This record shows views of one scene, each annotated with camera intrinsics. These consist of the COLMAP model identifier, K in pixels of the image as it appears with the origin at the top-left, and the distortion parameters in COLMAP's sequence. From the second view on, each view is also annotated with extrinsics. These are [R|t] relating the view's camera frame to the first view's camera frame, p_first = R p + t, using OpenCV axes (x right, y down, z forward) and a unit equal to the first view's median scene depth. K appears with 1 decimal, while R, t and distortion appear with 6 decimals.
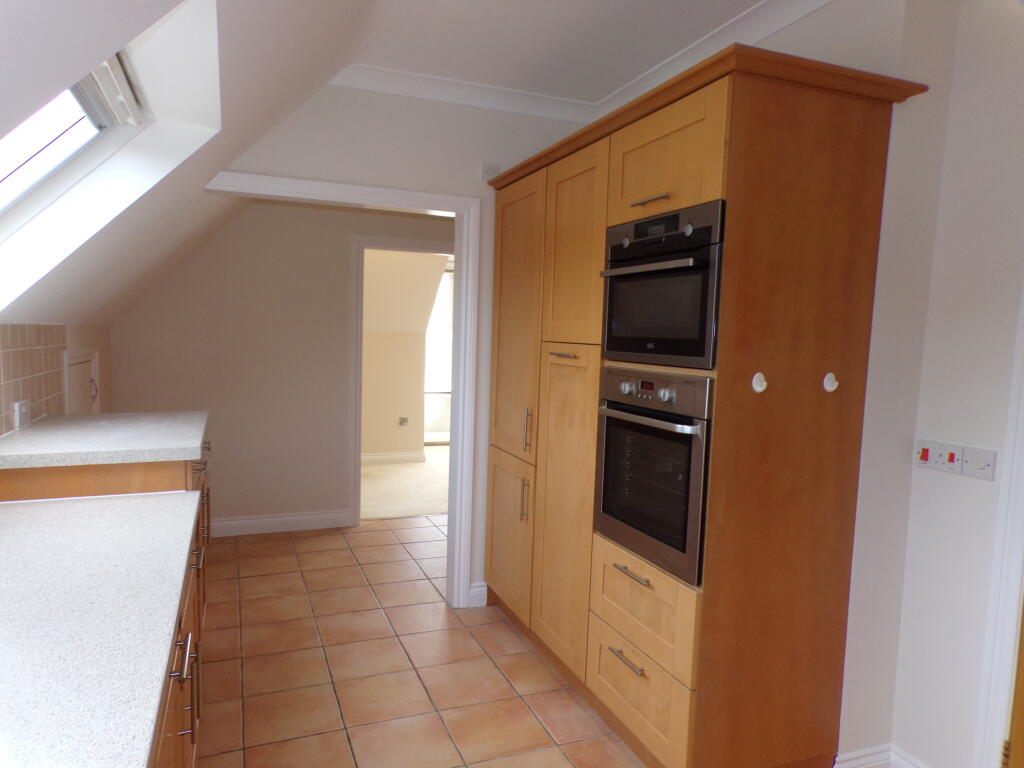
lens RADIAL K [[687.8, 0, 506.1], [0, 687.8, 383.7], [0, 0, 1]] dist [0.004638, 0.013970]
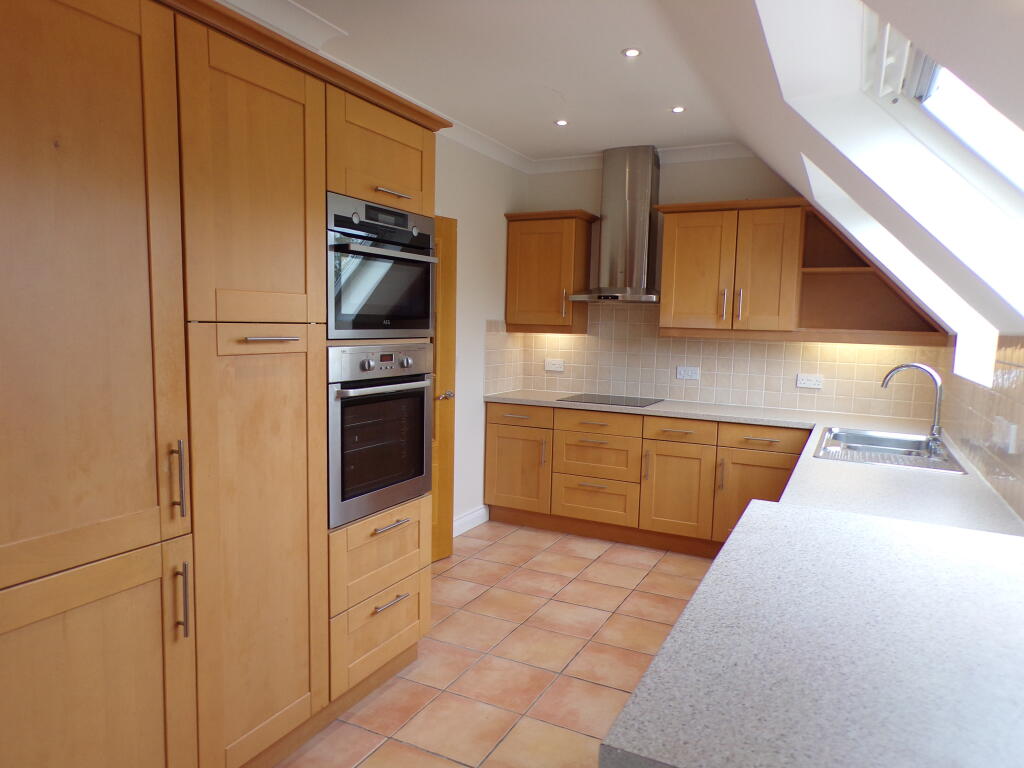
lens RADIAL K [[687.8, 0, 508.0], [0, 687.8, 385.7], [0, 0, 1]] dist [0.004638, 0.013970]
pose [[-0.659187, -0.113544, 0.743357, -0.630986], [0.015306, 0.986304, 0.164227, -0.110259], [-0.751823, 0.119634, -0.648421, 1.301144]]
